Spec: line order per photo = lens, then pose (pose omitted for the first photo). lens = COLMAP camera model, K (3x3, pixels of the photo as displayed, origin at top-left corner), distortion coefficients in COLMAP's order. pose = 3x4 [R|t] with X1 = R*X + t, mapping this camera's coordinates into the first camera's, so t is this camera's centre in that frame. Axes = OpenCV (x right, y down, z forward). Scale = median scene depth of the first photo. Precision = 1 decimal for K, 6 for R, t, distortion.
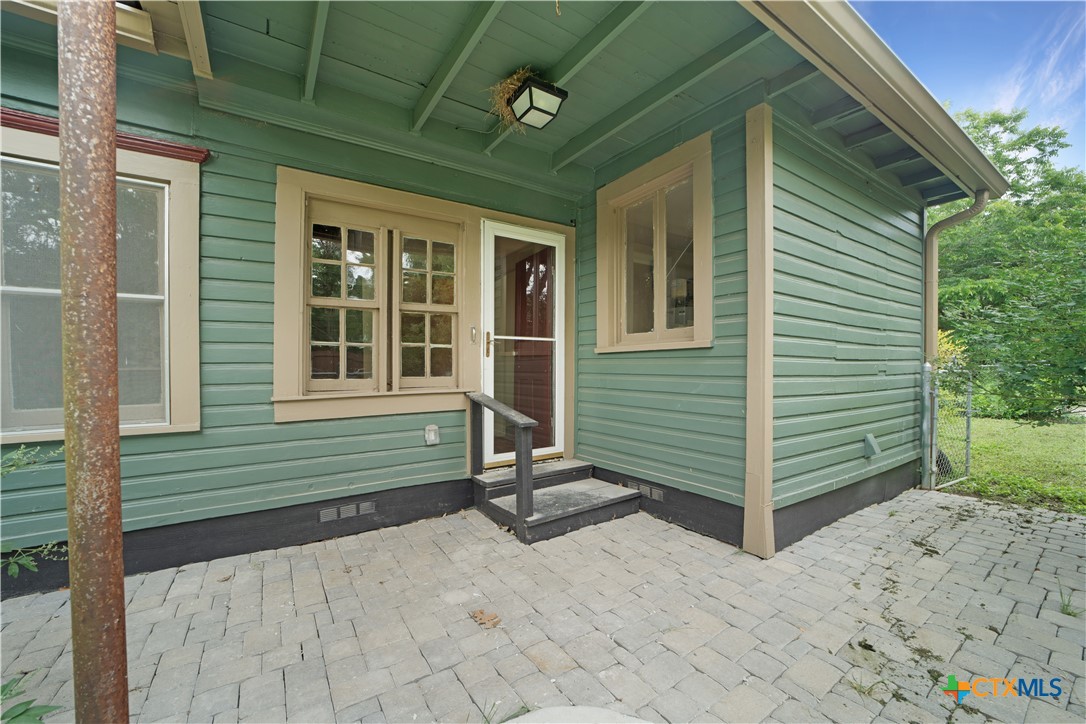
lens RADIAL K [[431.3, 0, 541.3], [0, 431.3, 368.7], [0, 0, 1]] dist [-0.020045, 0.002155]
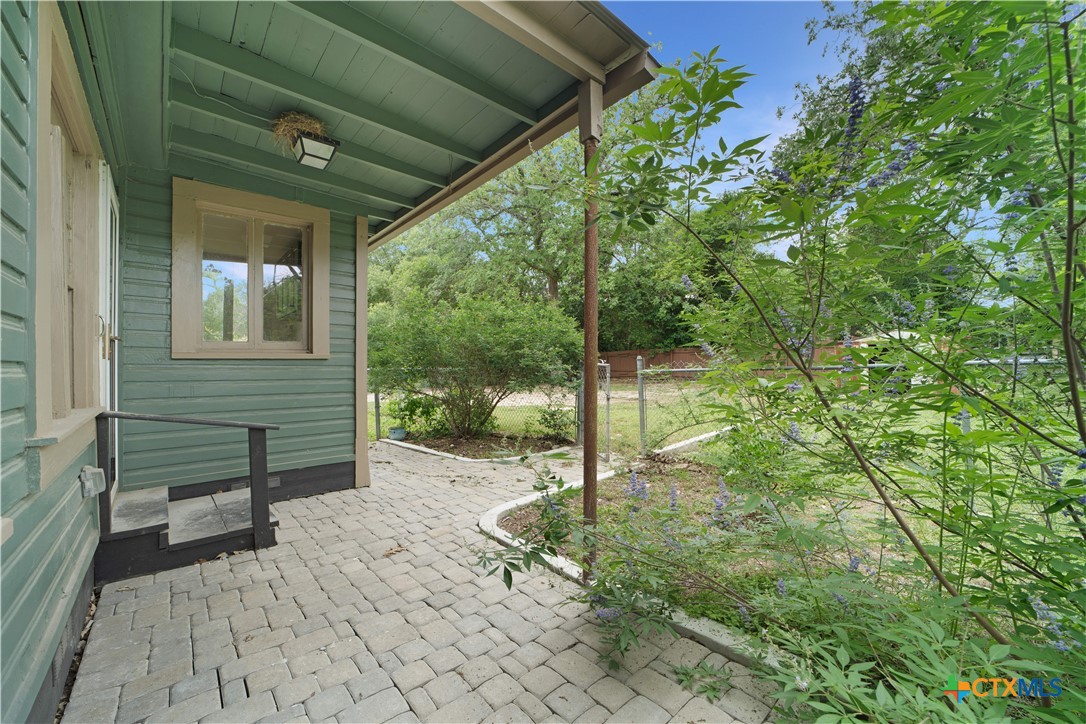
lens RADIAL K [[431.3, 0, 540.4], [0, 431.3, 366.5], [0, 0, 1]] dist [-0.020045, 0.002155]
pose [[-0.136347, 0.003553, 0.990655, -1.189952], [0.012765, 0.999917, -0.001829, -0.012965], [-0.990579, 0.012396, -0.136381, 0.527389]]
